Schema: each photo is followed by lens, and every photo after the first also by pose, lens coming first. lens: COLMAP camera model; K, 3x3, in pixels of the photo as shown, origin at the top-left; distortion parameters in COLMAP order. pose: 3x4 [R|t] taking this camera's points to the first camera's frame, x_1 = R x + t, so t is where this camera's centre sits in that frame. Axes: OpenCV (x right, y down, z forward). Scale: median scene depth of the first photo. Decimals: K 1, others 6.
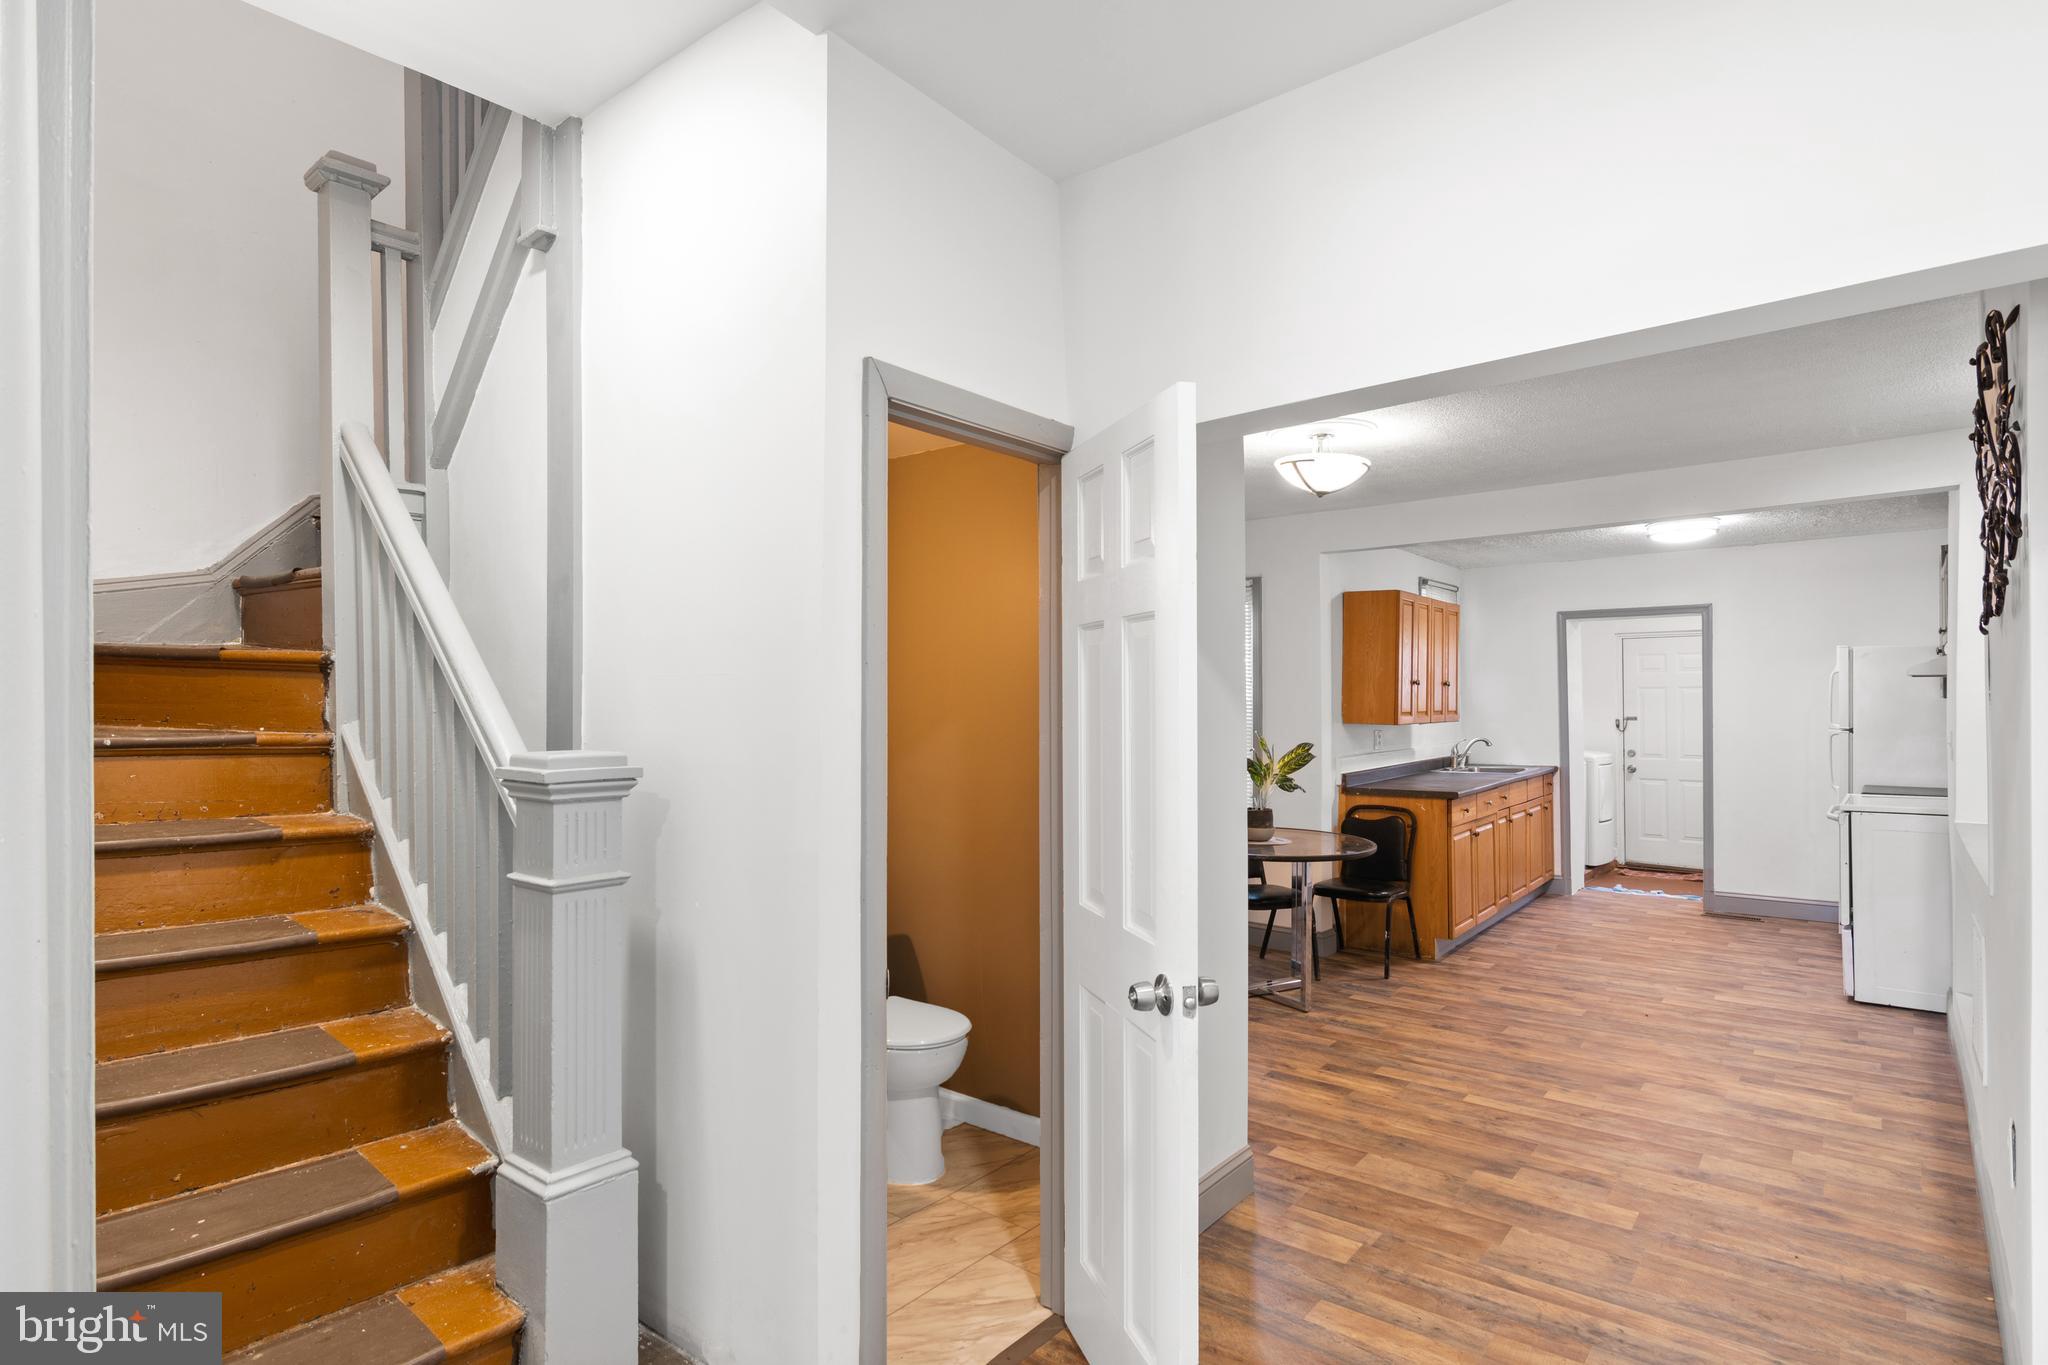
lens RADIAL K [[1052.3, 0, 1008.7], [0, 1052.3, 694.3], [0, 0, 1]] dist [-0.005649, 0.001850]
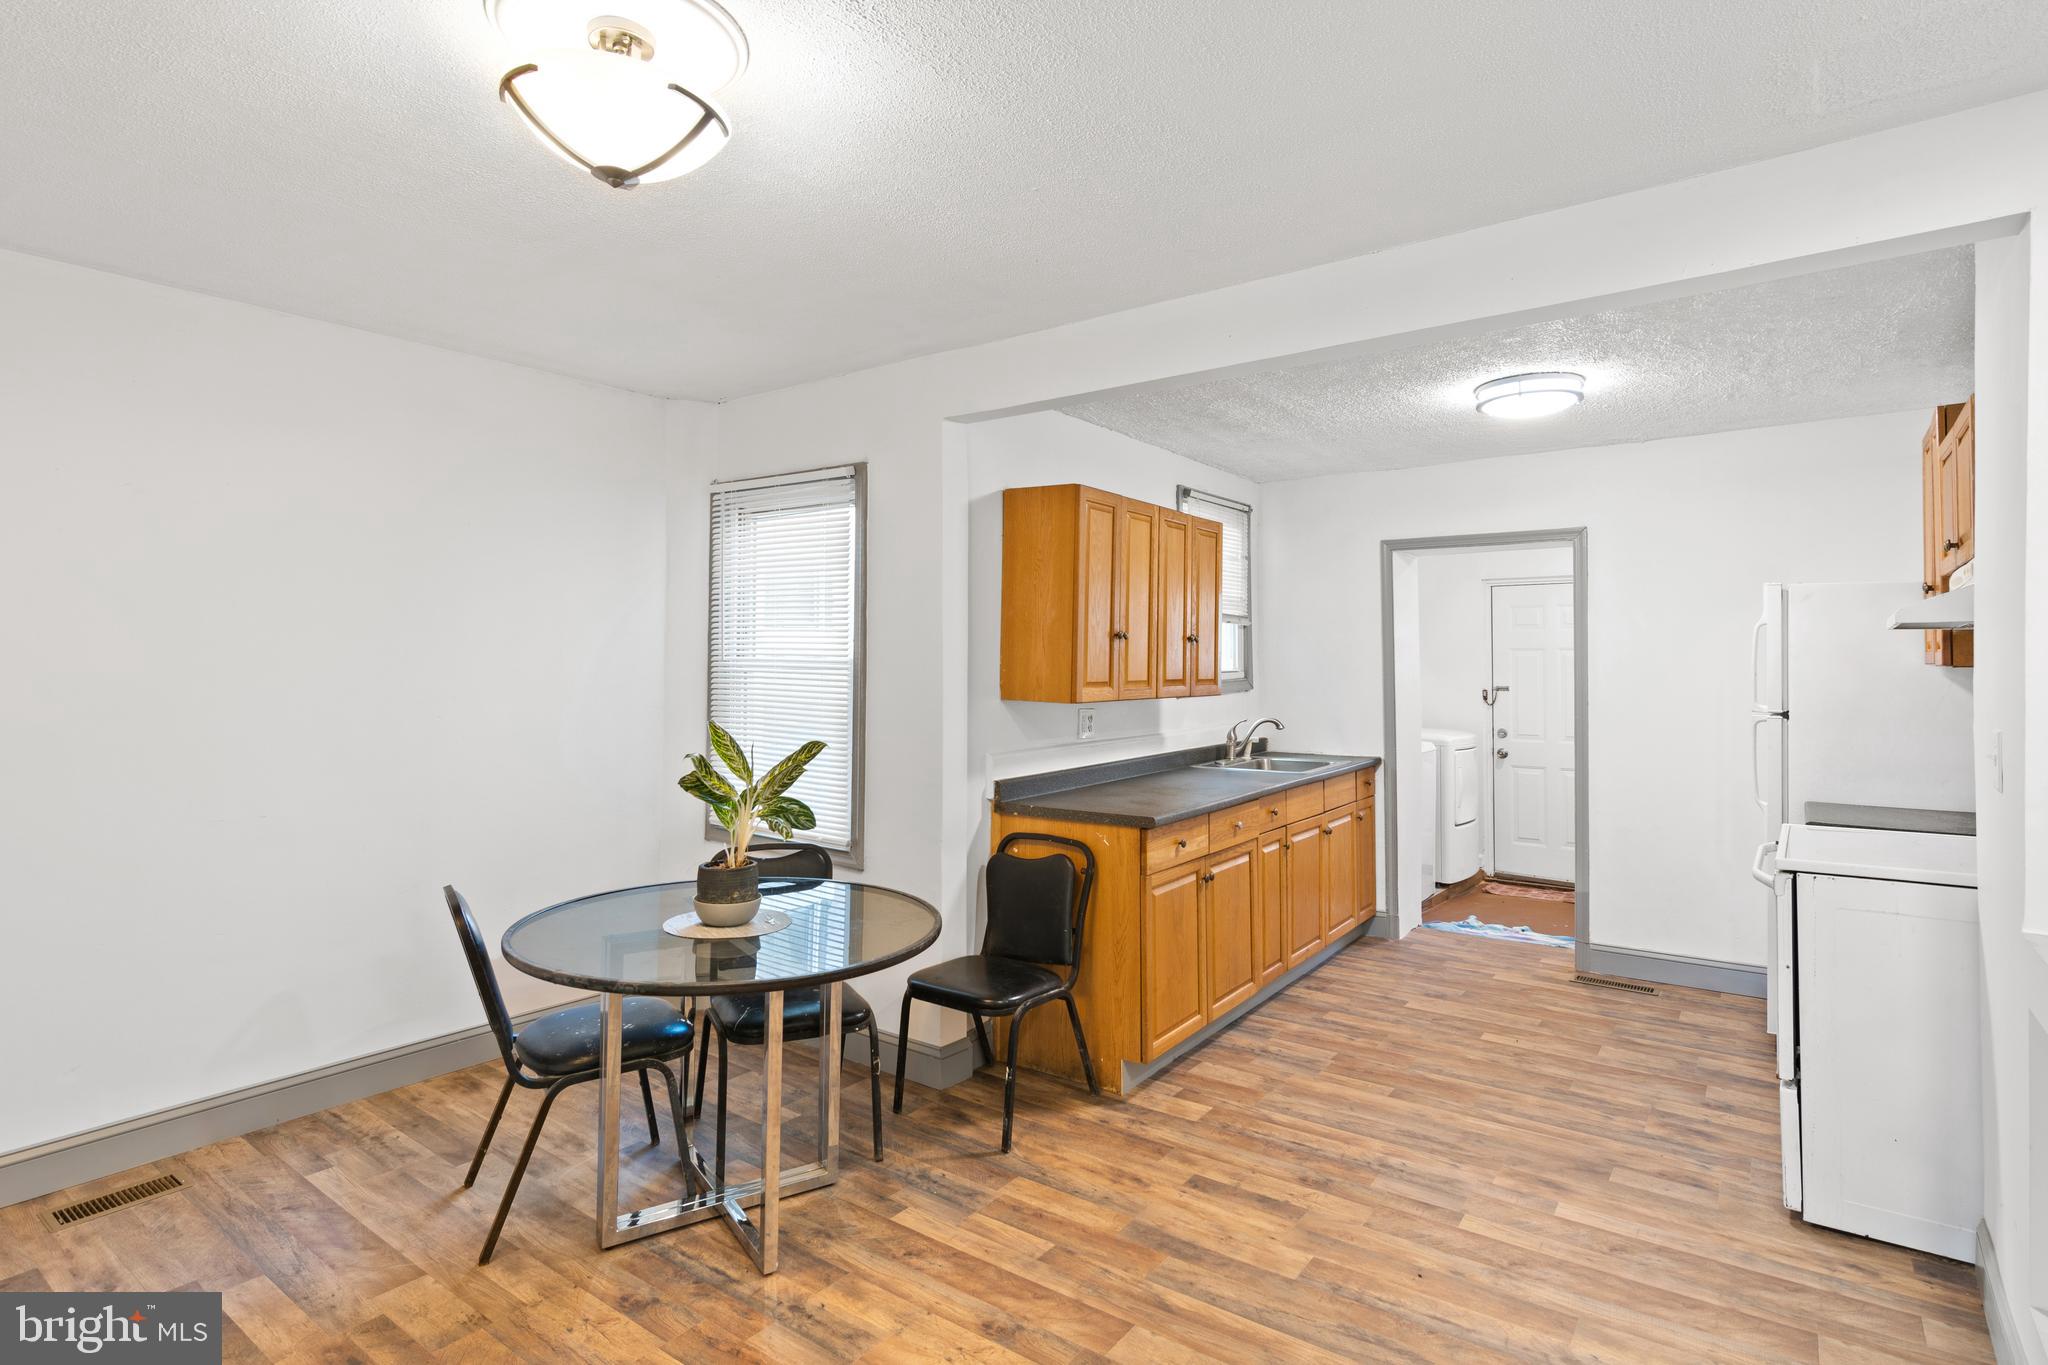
lens RADIAL K [[1052.3, 0, 1002.8], [0, 1052.3, 639.3], [0, 0, 1]] dist [-0.005649, 0.001850]
pose [[0.998680, 0.009002, 0.050574, 0.334957], [-0.008306, 0.999868, -0.013953, 0.001035], [-0.050693, 0.013515, 0.998623, 0.439078]]
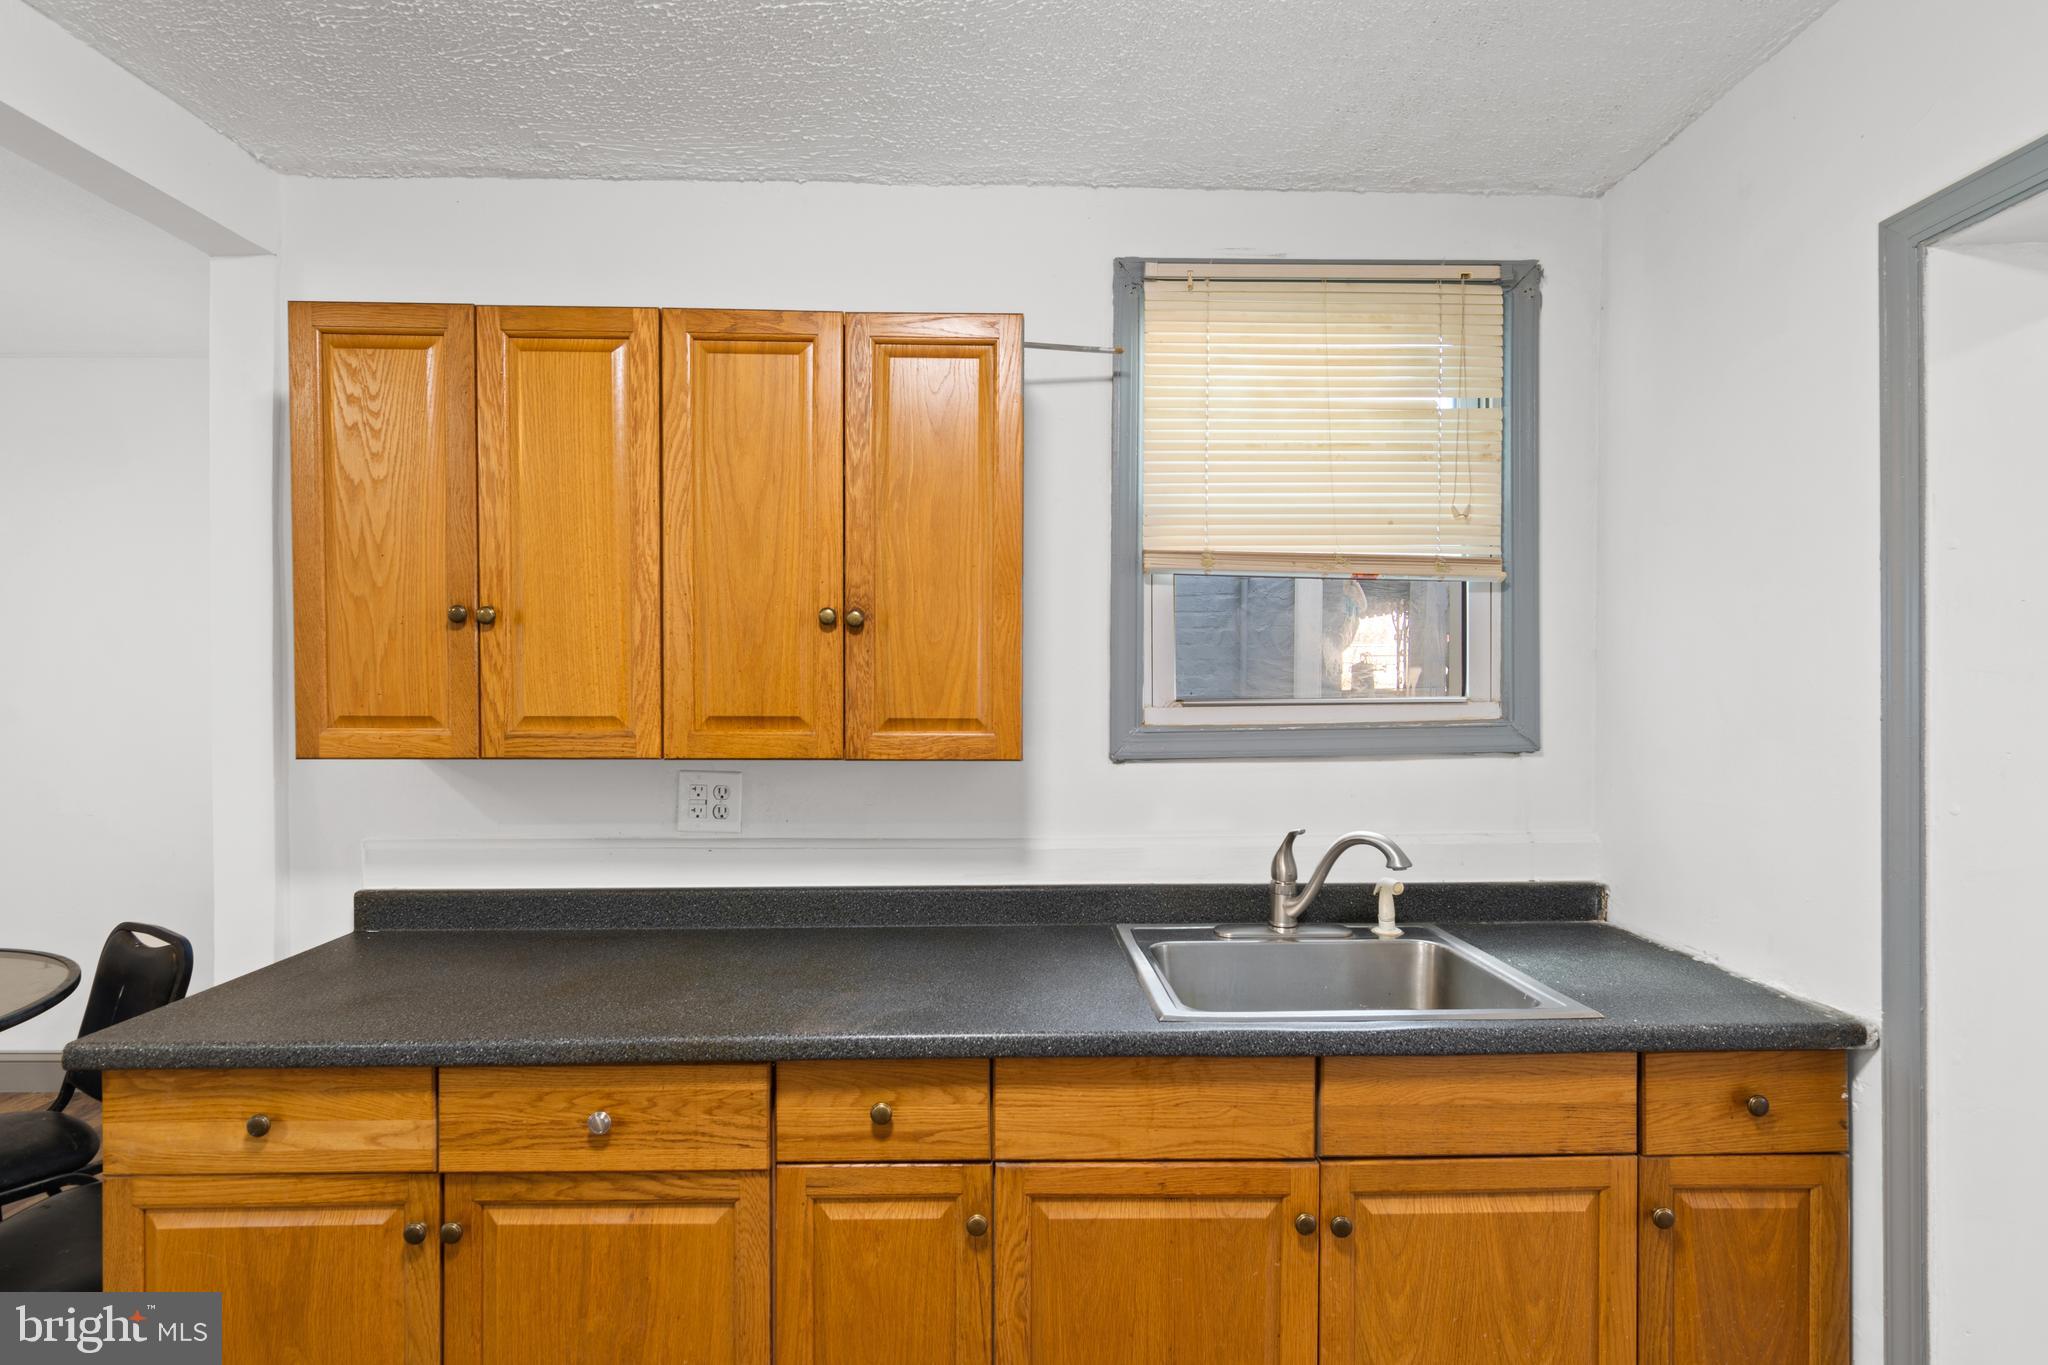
lens RADIAL K [[1005.6, 0, 1042.1], [0, 1005.6, 682.2], [0, 0, 1]] dist [-0.003394, 0.001618]
pose [[0.643418, 0.010556, -0.765442, 0.818372], [0.000609, 0.999898, 0.014302, 0.003727], [0.765515, -0.009668, 0.643346, 1.107048]]
